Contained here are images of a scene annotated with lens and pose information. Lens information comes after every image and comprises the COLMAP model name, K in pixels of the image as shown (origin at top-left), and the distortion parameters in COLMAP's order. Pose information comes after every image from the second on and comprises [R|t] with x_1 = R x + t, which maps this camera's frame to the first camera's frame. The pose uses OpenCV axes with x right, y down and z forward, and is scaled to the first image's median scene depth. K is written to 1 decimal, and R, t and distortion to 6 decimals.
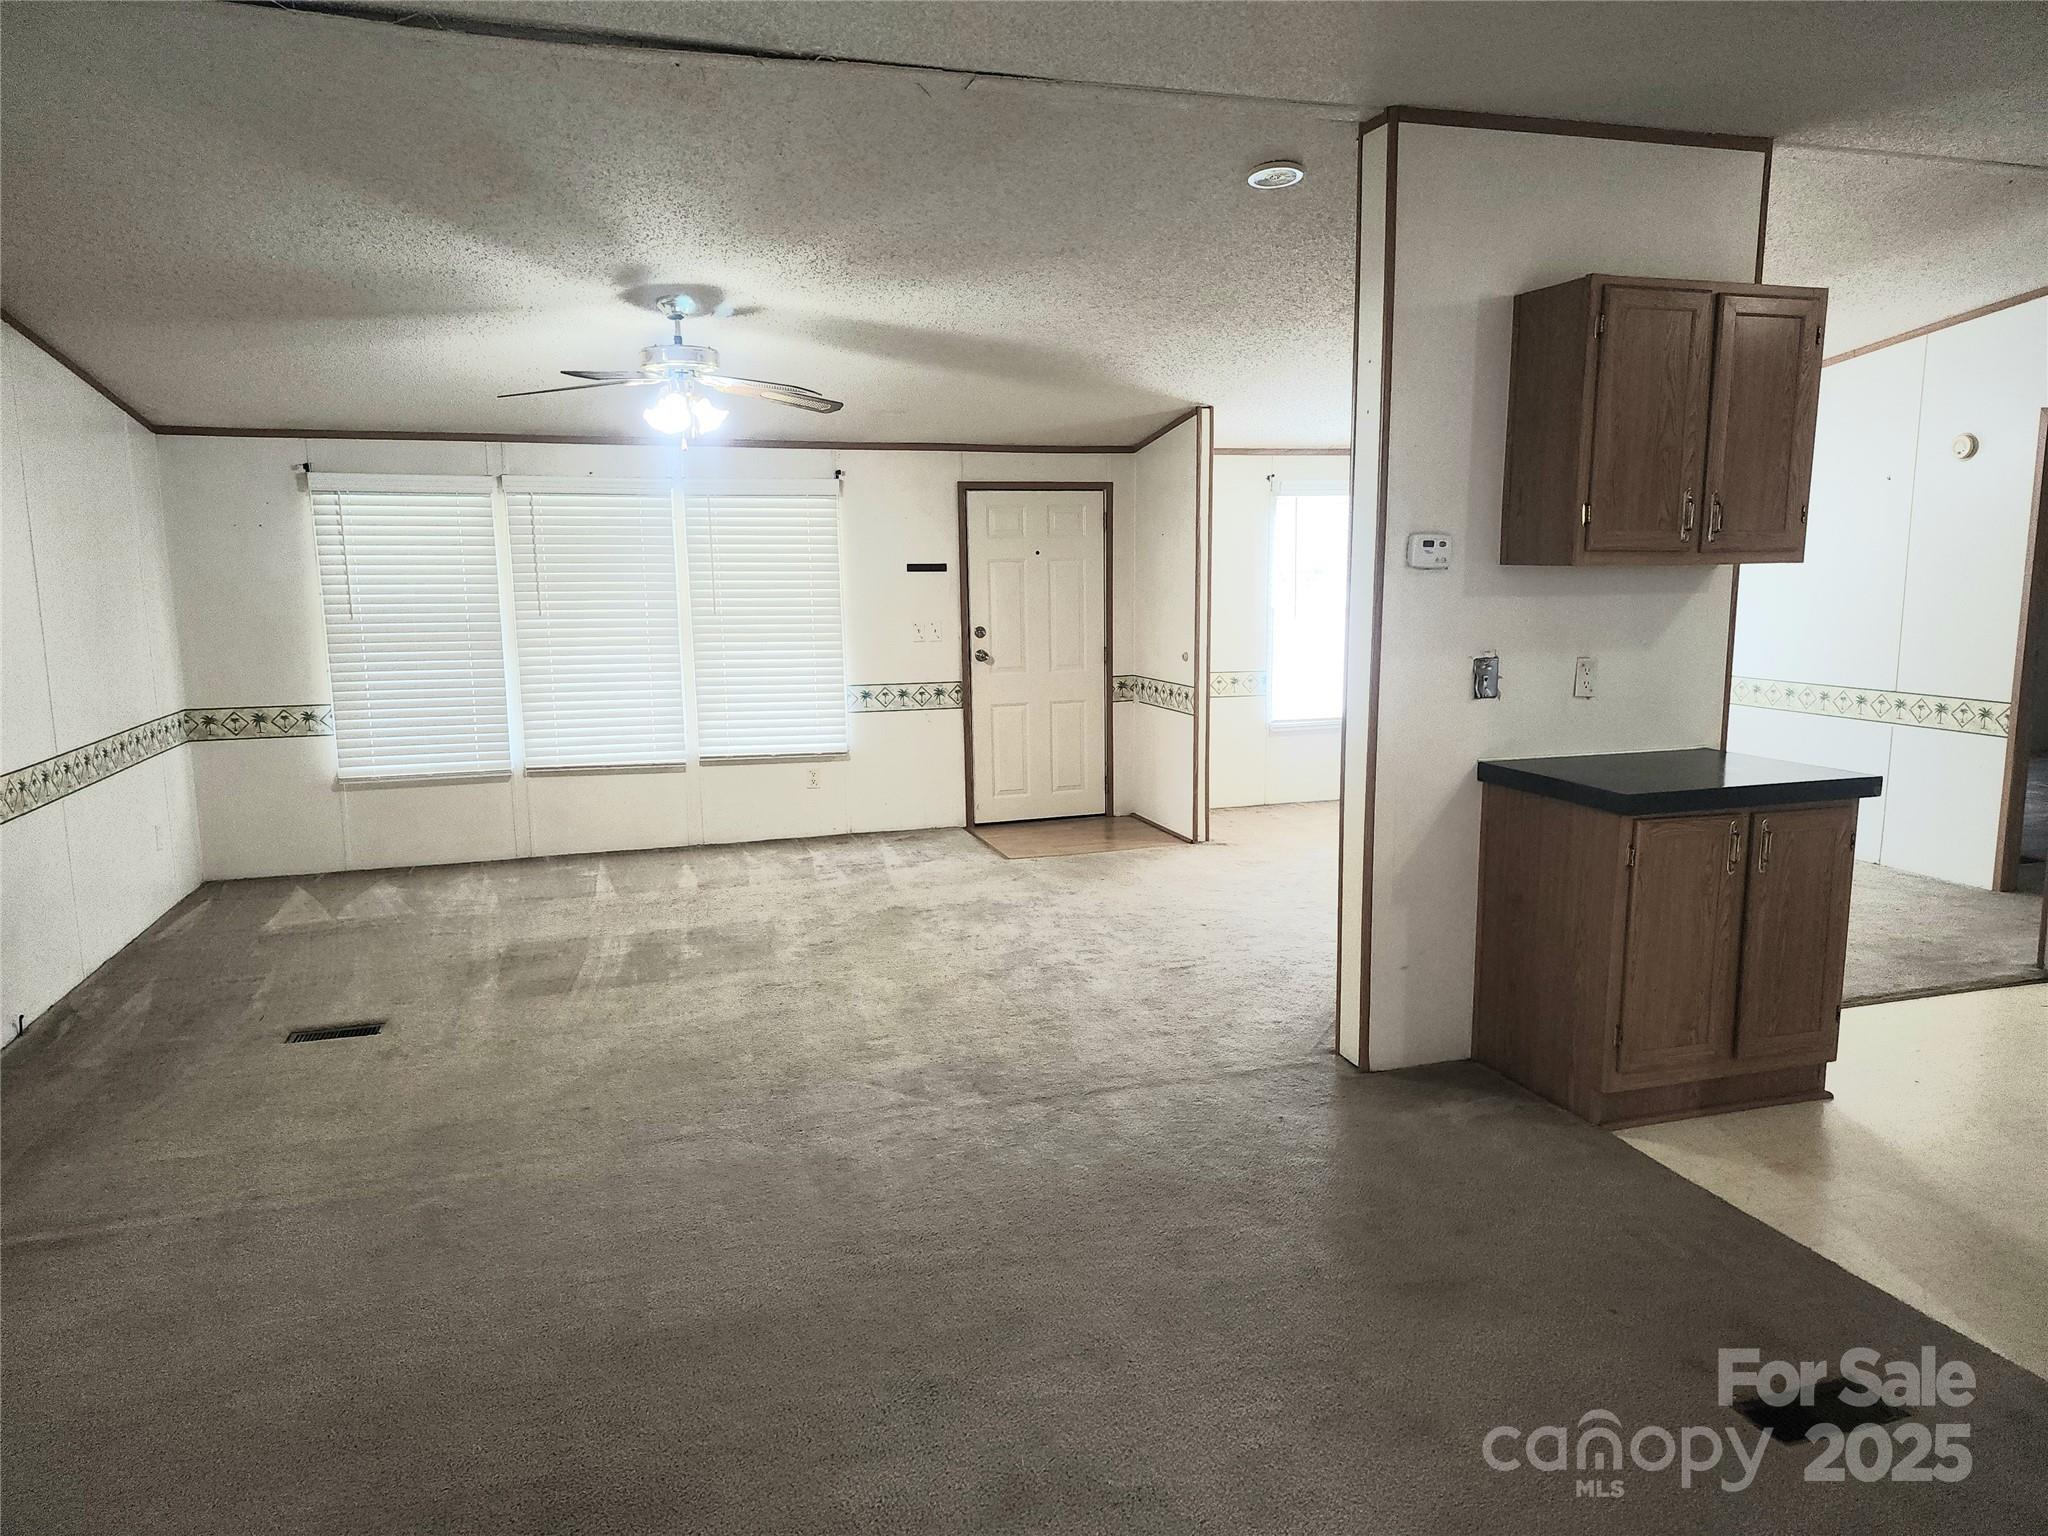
lens RADIAL K [[1363.6, 0, 1028.8], [0, 1363.6, 770.3], [0, 0, 1]] dist [0.078406, -0.066917]
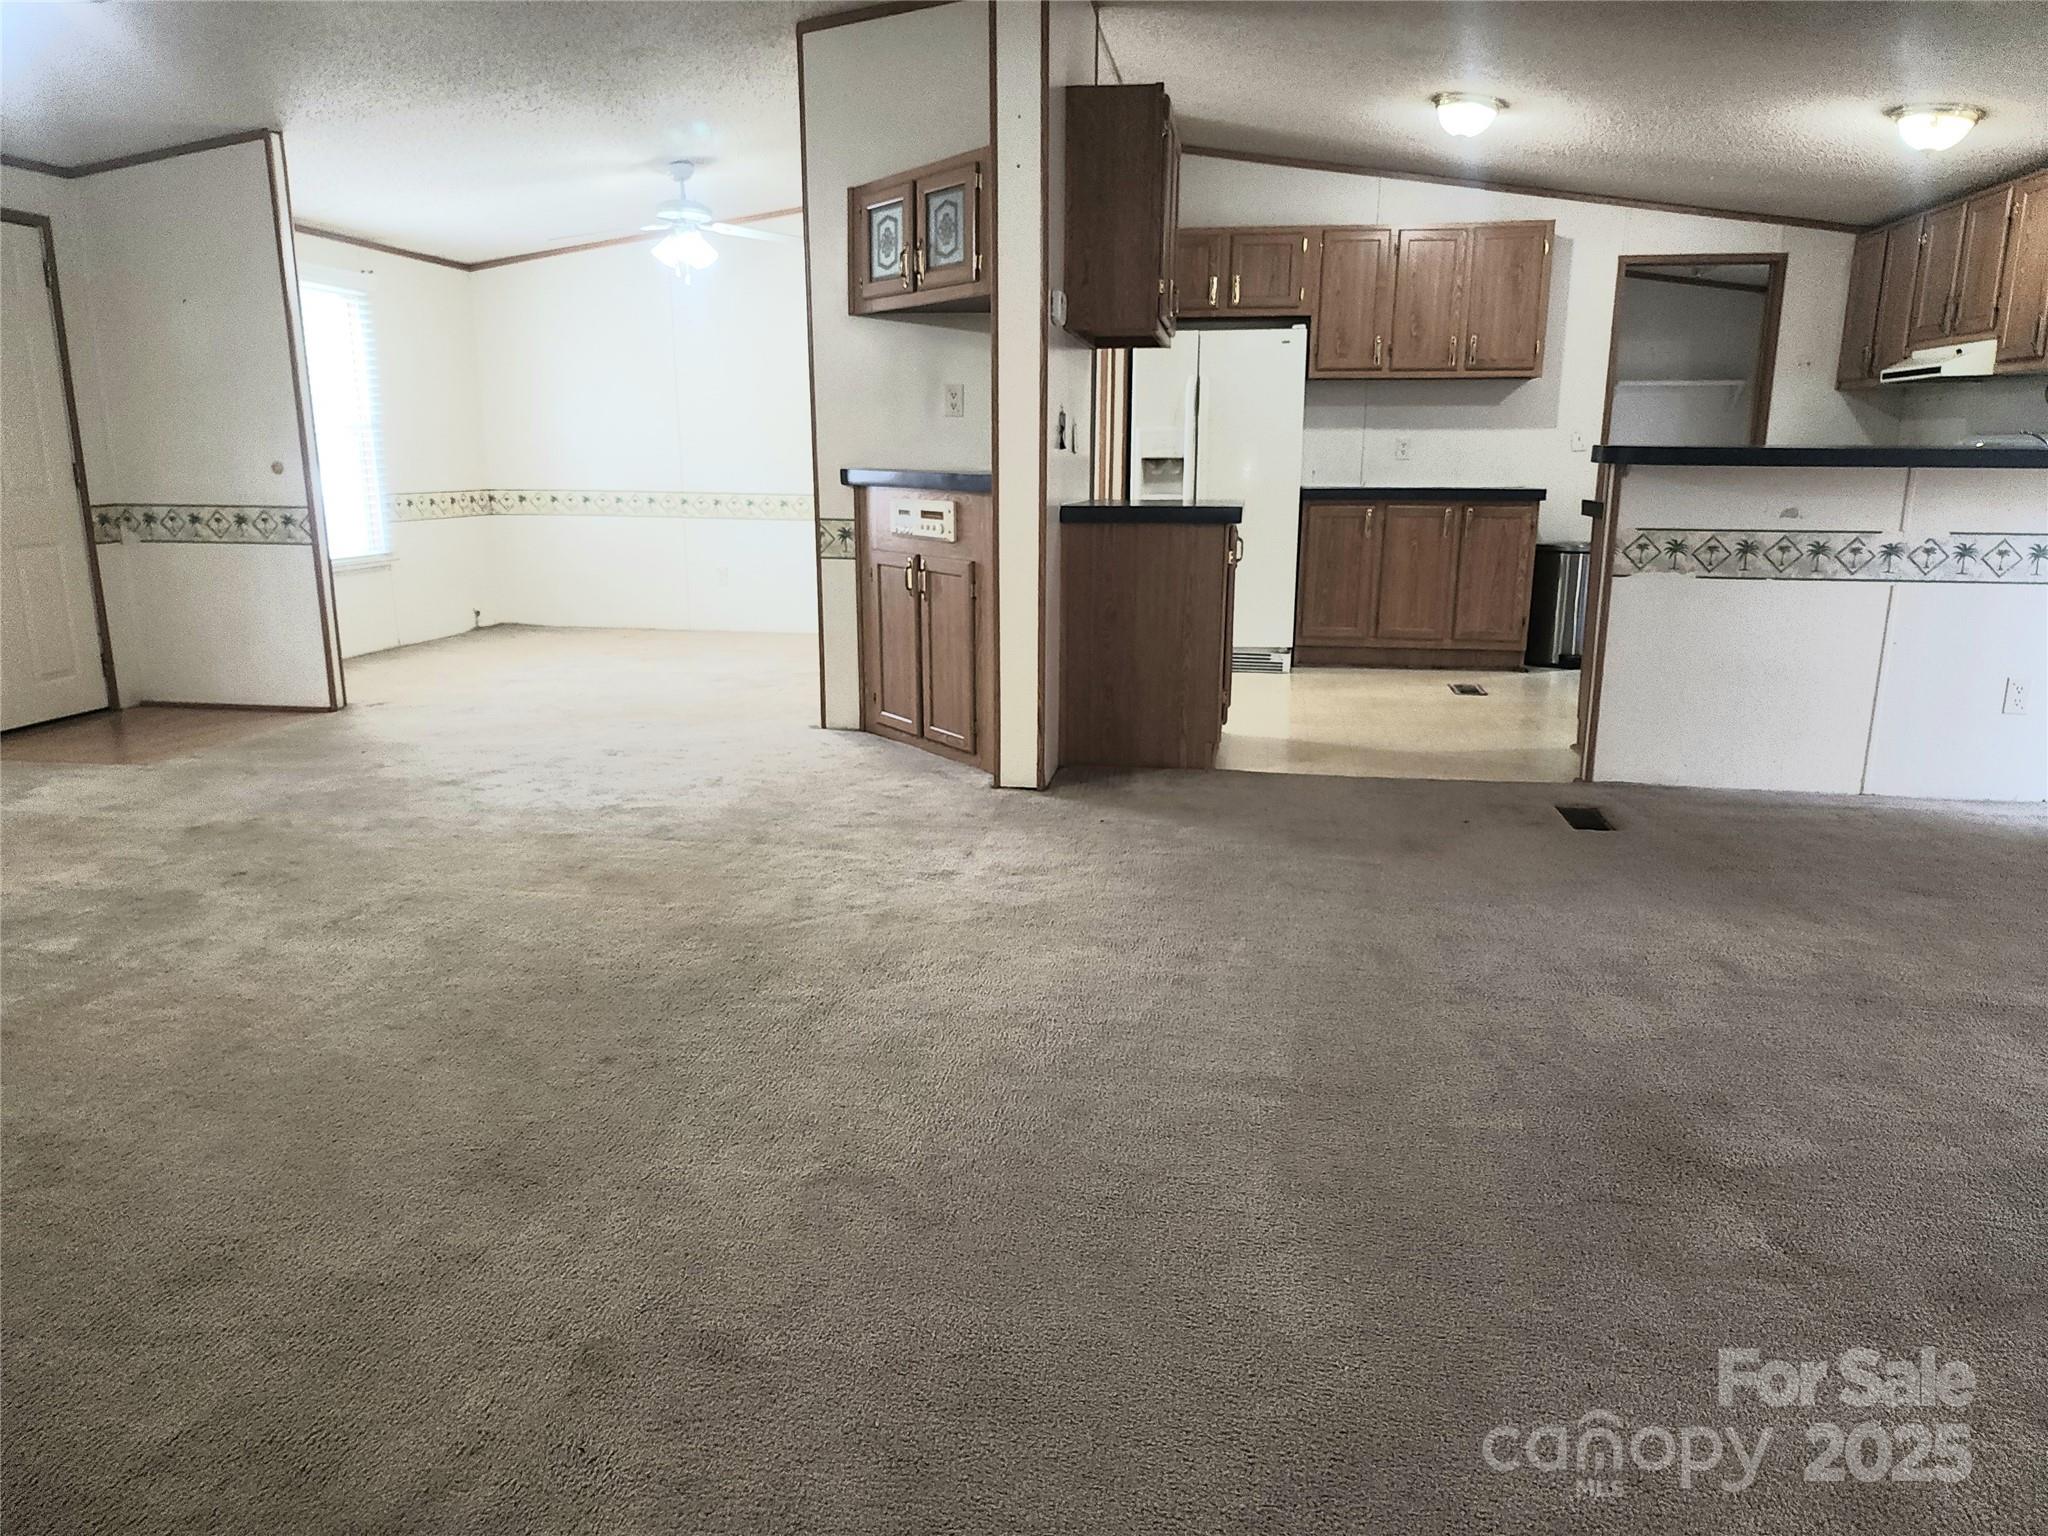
lens RADIAL K [[1363.6, 0, 1076.1], [0, 1363.6, 740.2], [0, 0, 1]] dist [0.078406, -0.066917]
pose [[0.436518, -0.172219, 0.883059, -0.372555], [0.128988, 0.983348, 0.128017, 0.022103], [-0.890401, 0.058022, 0.451463, 0.249362]]
